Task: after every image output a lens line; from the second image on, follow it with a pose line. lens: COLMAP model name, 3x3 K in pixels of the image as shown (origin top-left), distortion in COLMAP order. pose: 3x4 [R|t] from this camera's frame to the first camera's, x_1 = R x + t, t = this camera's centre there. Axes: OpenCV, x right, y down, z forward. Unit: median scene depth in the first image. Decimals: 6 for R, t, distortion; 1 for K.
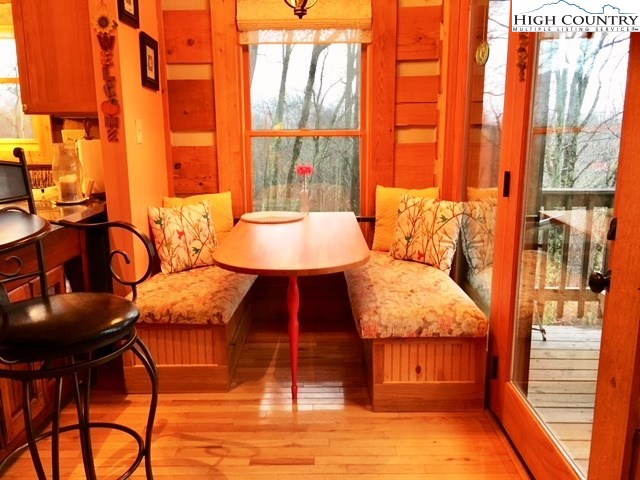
lens RADIAL K [[552.1, 0, 319.0], [0, 552.1, 241.2], [0, 0, 1]] dist [0.075633, -0.044410]
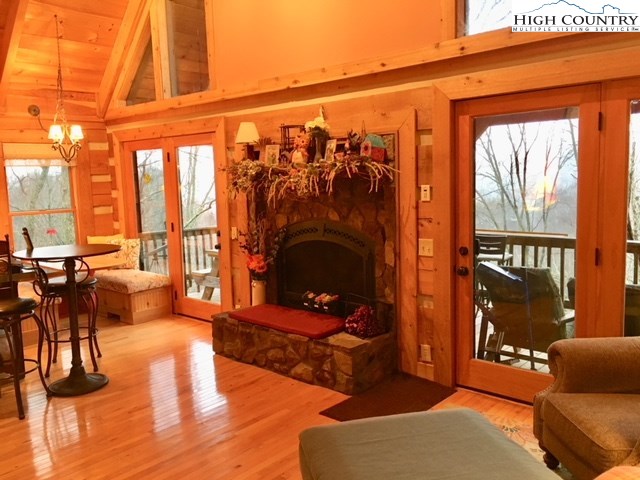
lens RADIAL K [[552.1, 0, 323.0], [0, 552.1, 243.4], [0, 0, 1]] dist [0.075633, -0.044410]
pose [[0.668405, -0.104093, 0.736477, -0.902135], [0.173829, 0.984600, -0.018599, 0.119821], [-0.723200, 0.140453, 0.676206, -1.054807]]
